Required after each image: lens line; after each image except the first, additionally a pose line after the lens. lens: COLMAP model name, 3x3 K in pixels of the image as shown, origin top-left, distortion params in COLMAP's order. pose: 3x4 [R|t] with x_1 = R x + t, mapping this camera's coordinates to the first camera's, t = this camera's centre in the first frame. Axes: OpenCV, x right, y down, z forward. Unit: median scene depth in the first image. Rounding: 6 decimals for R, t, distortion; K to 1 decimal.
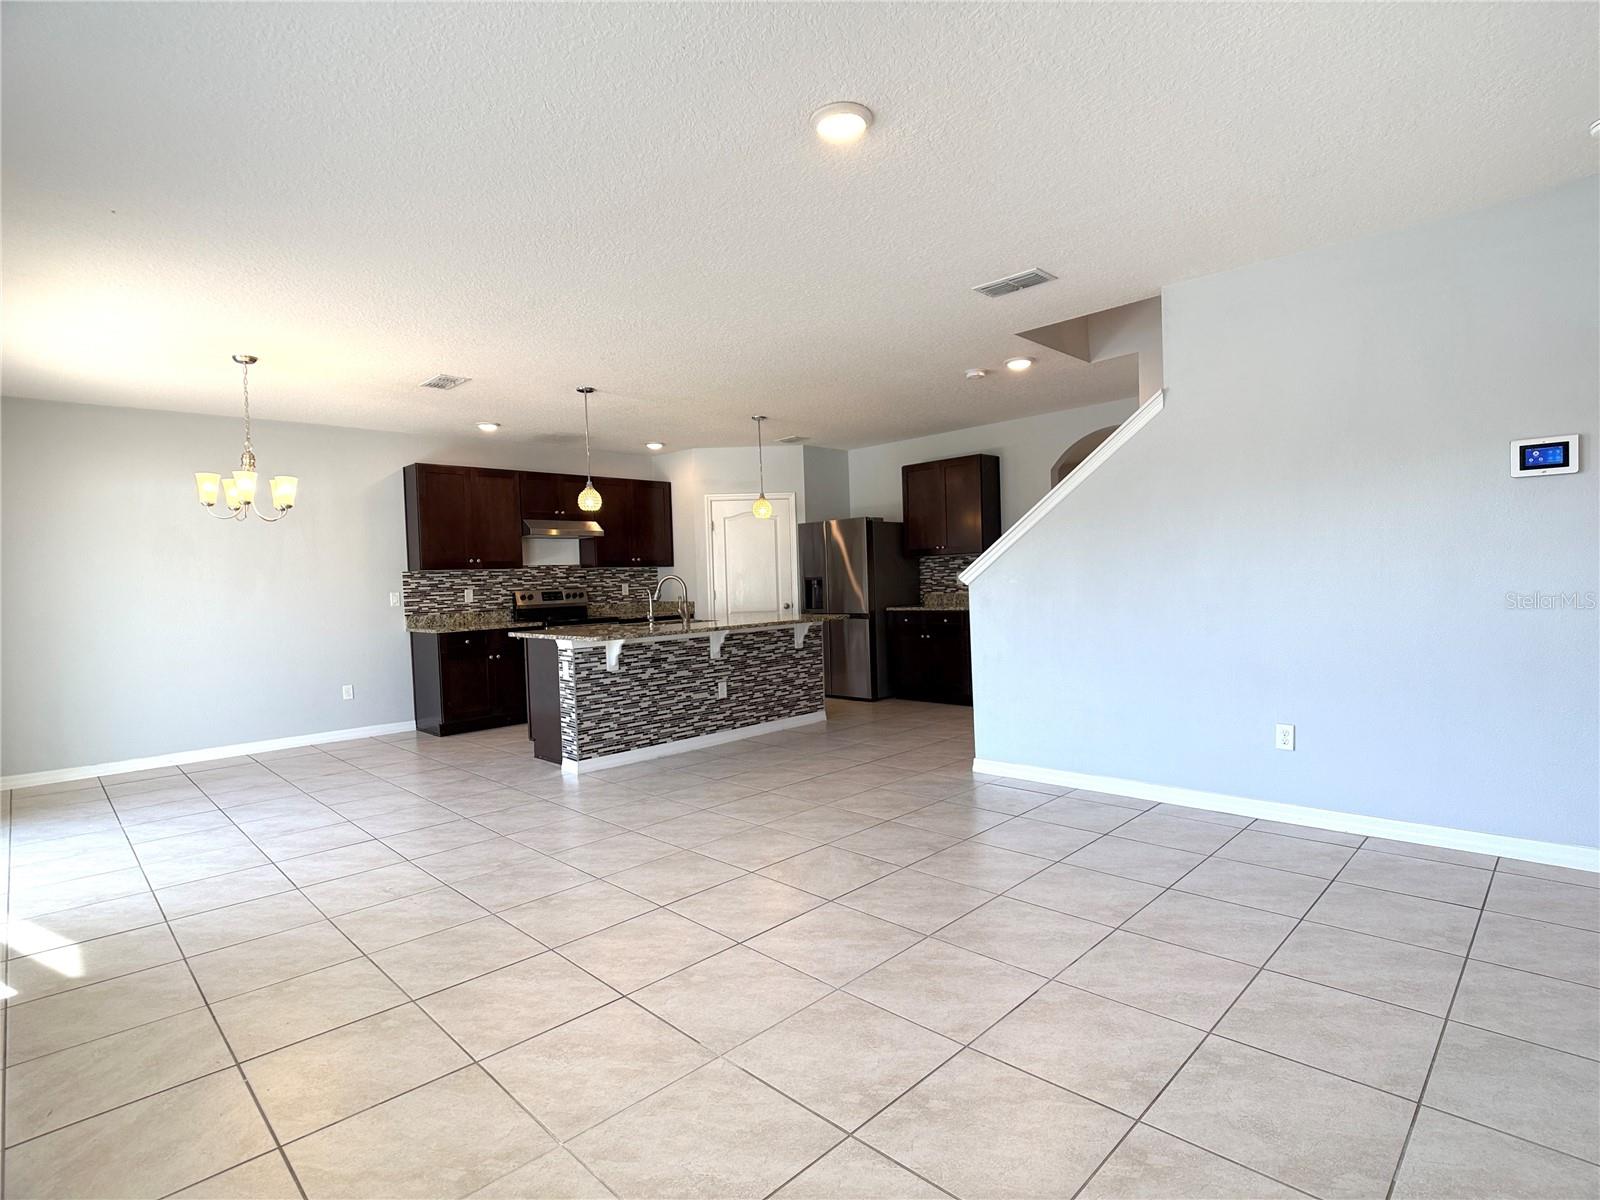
lens RADIAL K [[806.5, 0, 825.8], [0, 806.5, 608.6], [0, 0, 1]] dist [-0.016259, -0.007410]
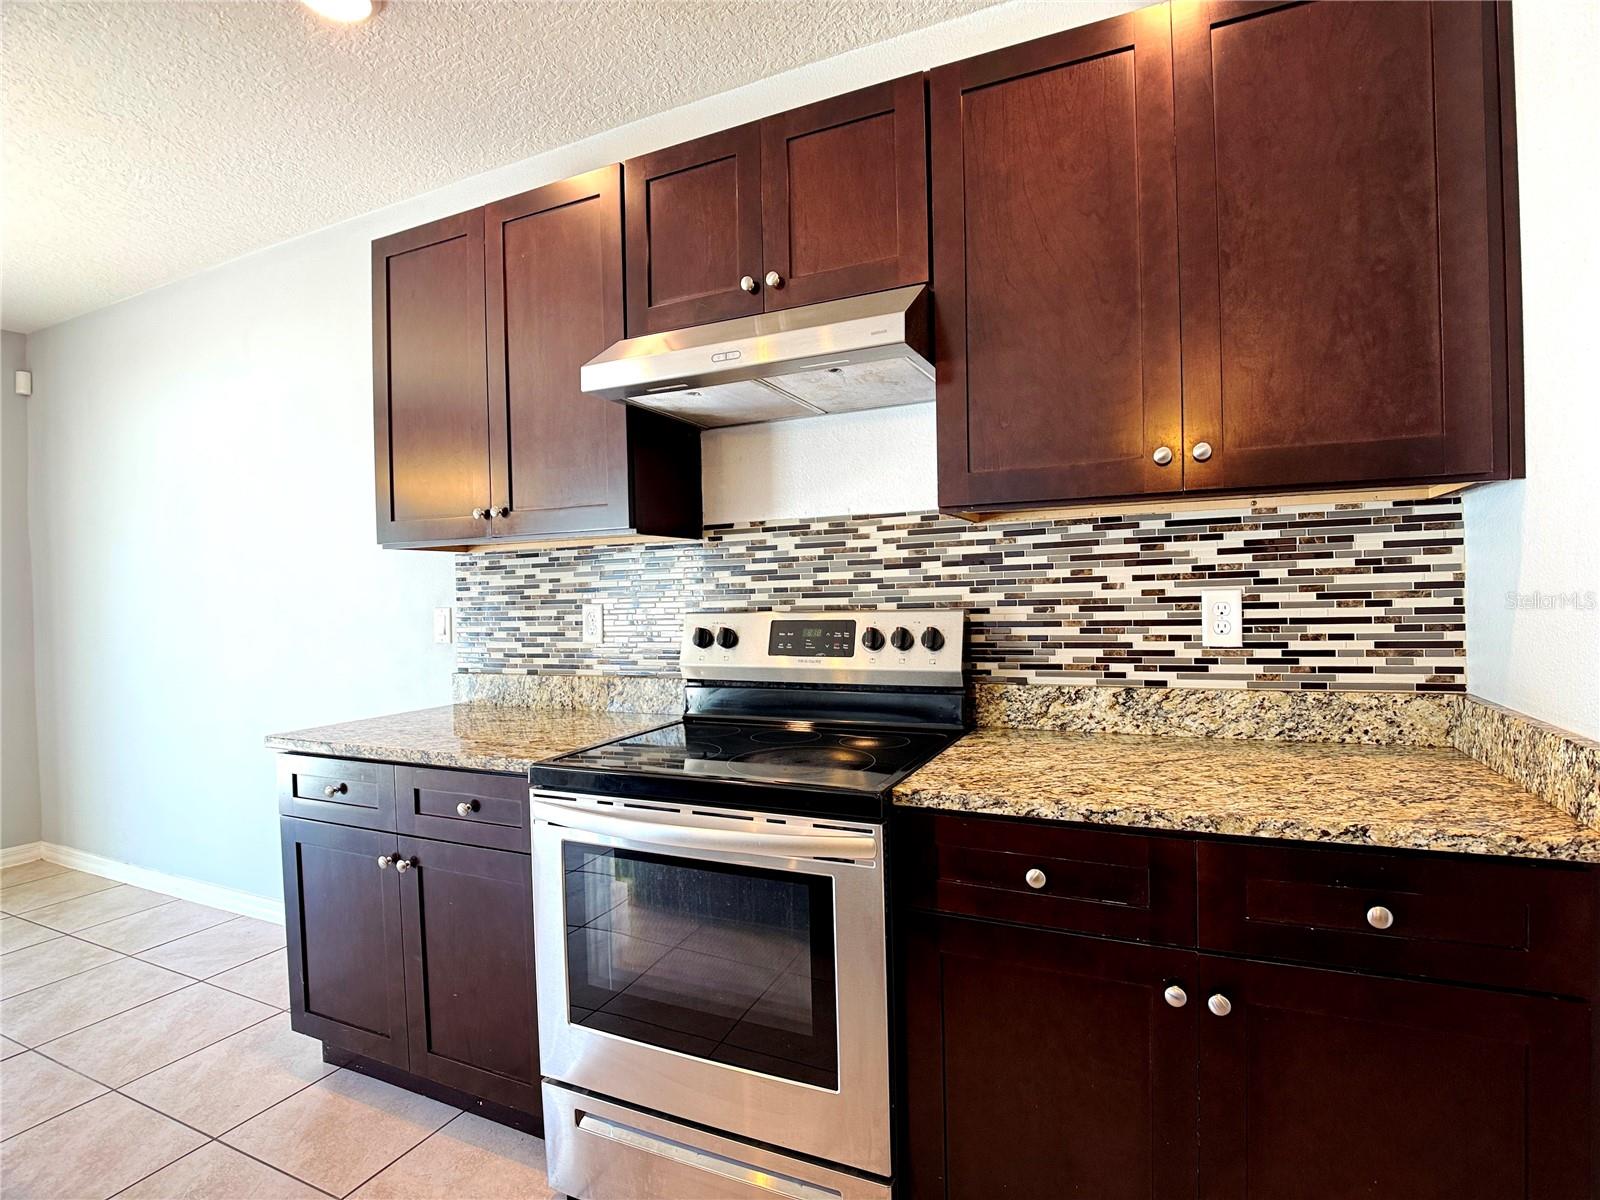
lens RADIAL K [[806.5, 0, 799.2], [0, 806.5, 602.2], [0, 0, 1]] dist [-0.016259, -0.007410]
pose [[0.323489, 0.037242, -0.945499, -0.124210], [-0.022894, 0.999241, 0.031526, -0.040980], [0.945955, 0.011448, 0.324096, 1.087179]]
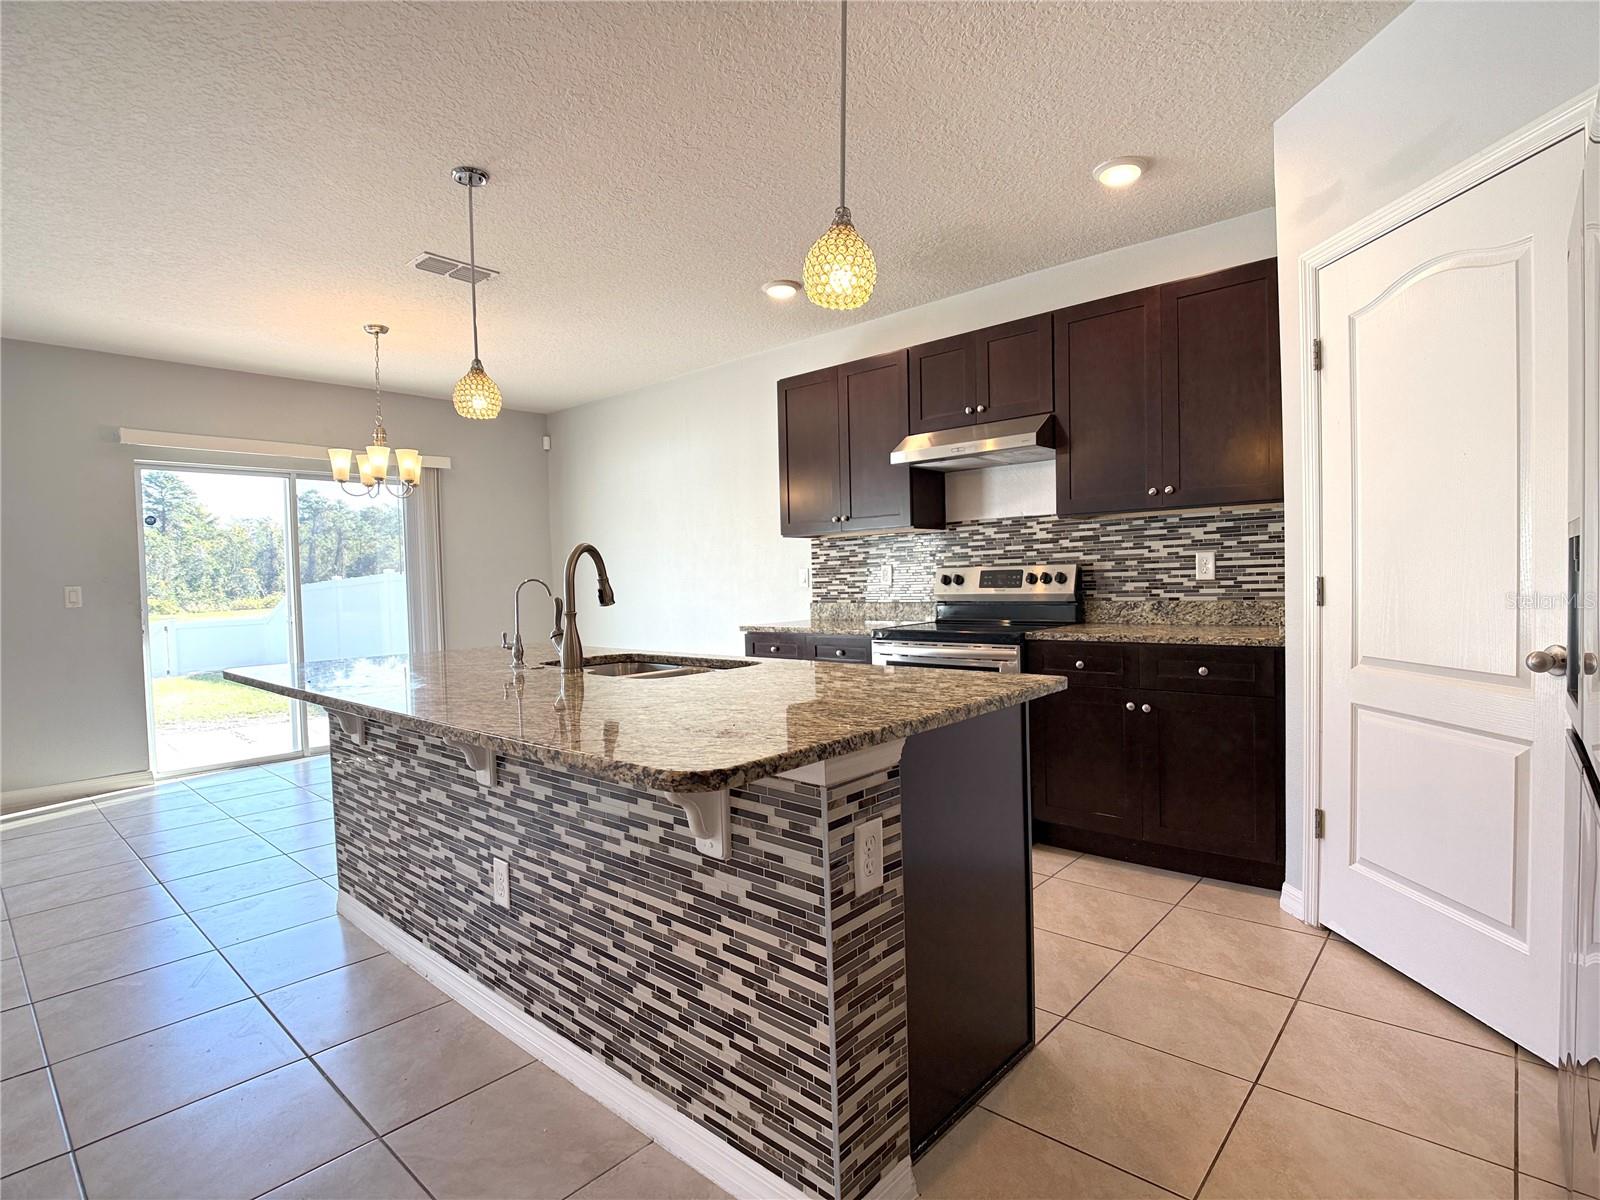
lens RADIAL K [[806.5, 0, 791.5], [0, 806.5, 607.4], [0, 0, 1]] dist [-0.016259, -0.007410]
pose [[0.029191, 0.068446, -0.997228, 0.187465], [-0.012874, 0.997596, 0.068094, -0.035980], [0.999491, 0.010851, 0.030002, 1.015556]]
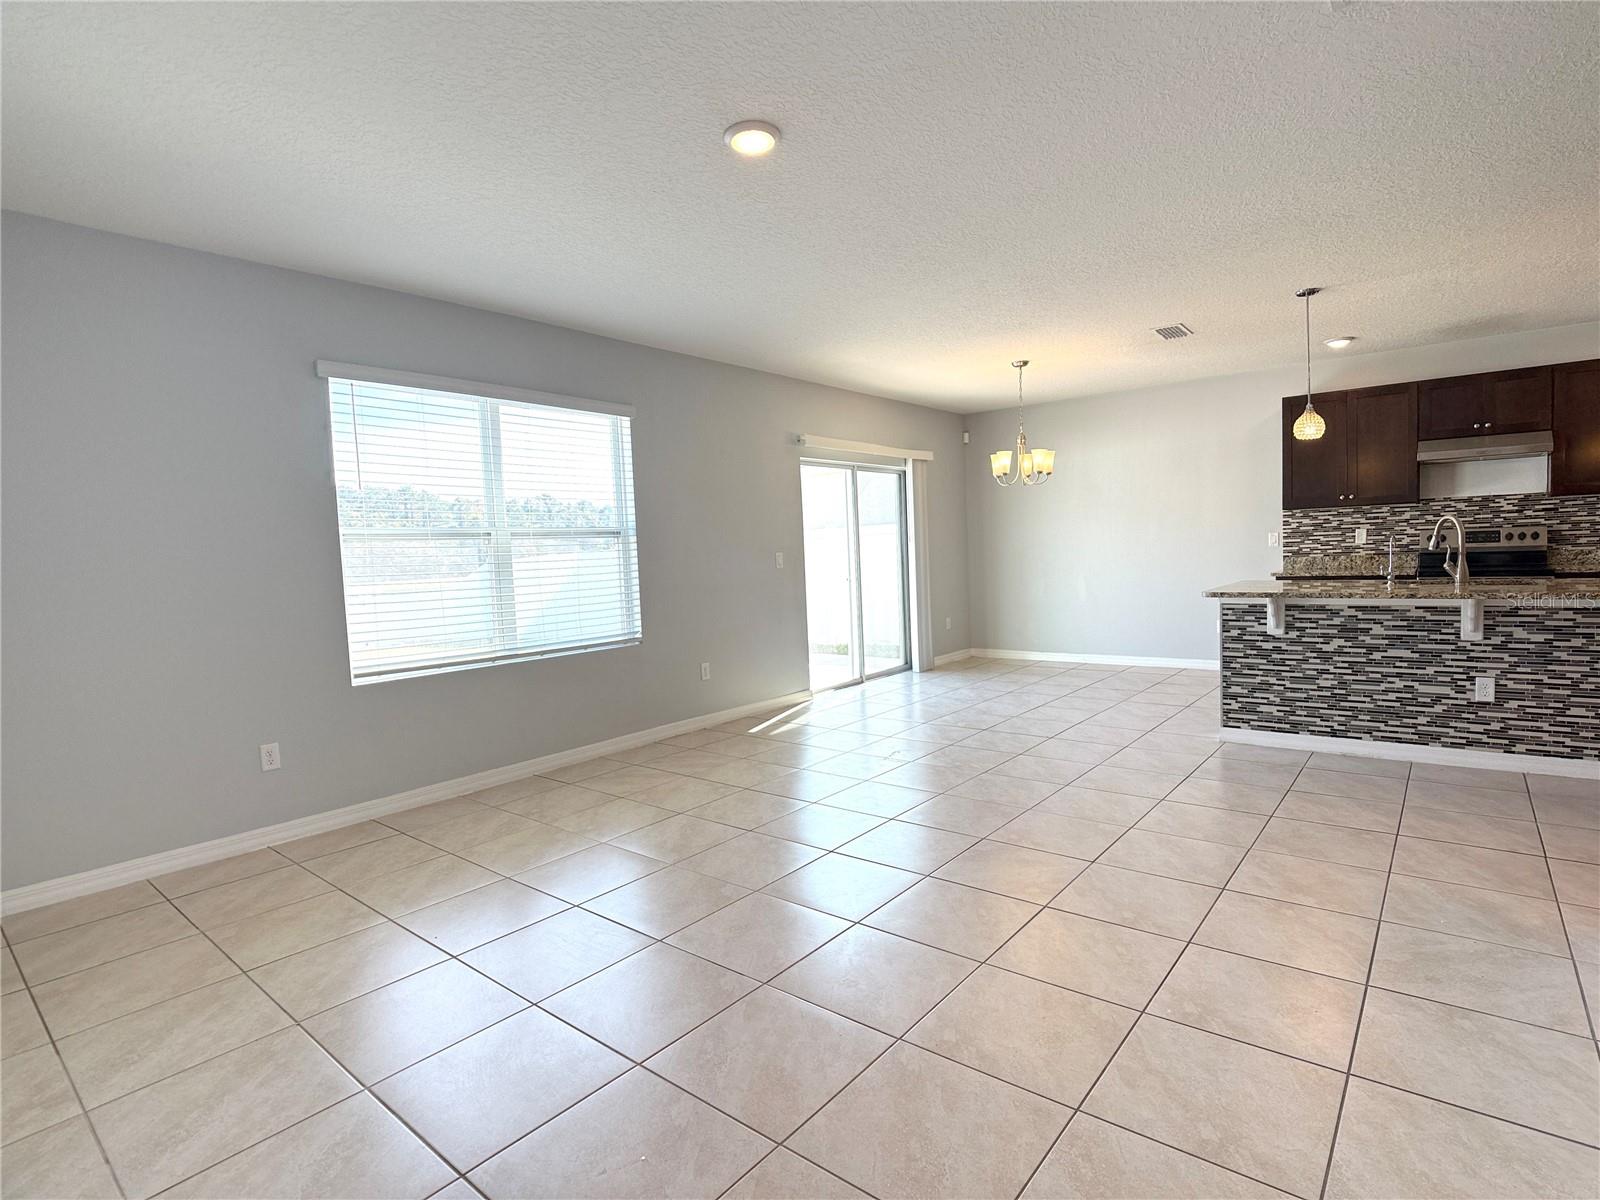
lens RADIAL K [[806.5, 0, 797.0], [0, 806.5, 604.4], [0, 0, 1]] dist [-0.016259, -0.007410]
pose [[0.076228, 0.095618, -0.992495, 0.427978], [-0.000427, 0.995394, 0.095865, -0.028019], [0.997090, -0.006883, 0.075918, 0.354471]]
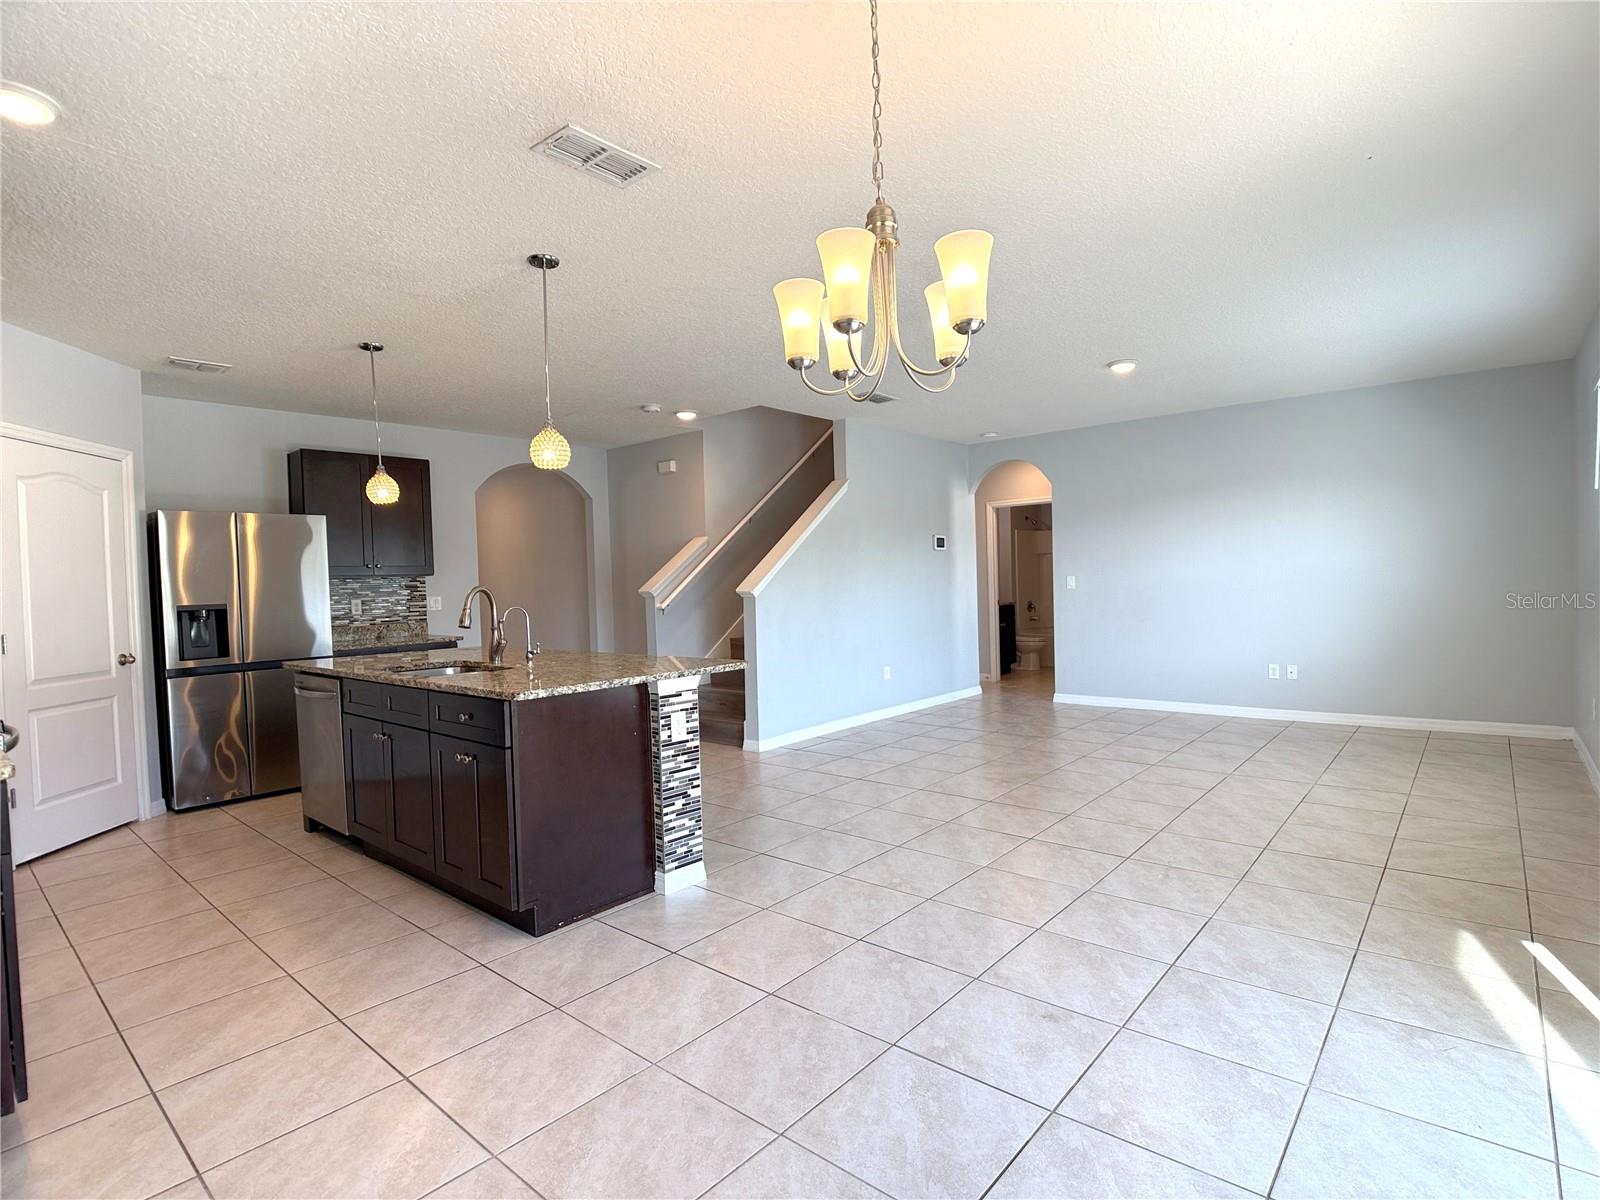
lens RADIAL K [[806.5, 0, 790.3], [0, 806.5, 598.0], [0, 0, 1]] dist [-0.016259, -0.007410]
pose [[-0.048837, 0.016112, 0.998677, -0.760783], [0.072009, 0.997325, -0.012568, -0.007353], [-0.996208, 0.071300, -0.049867, 0.742056]]
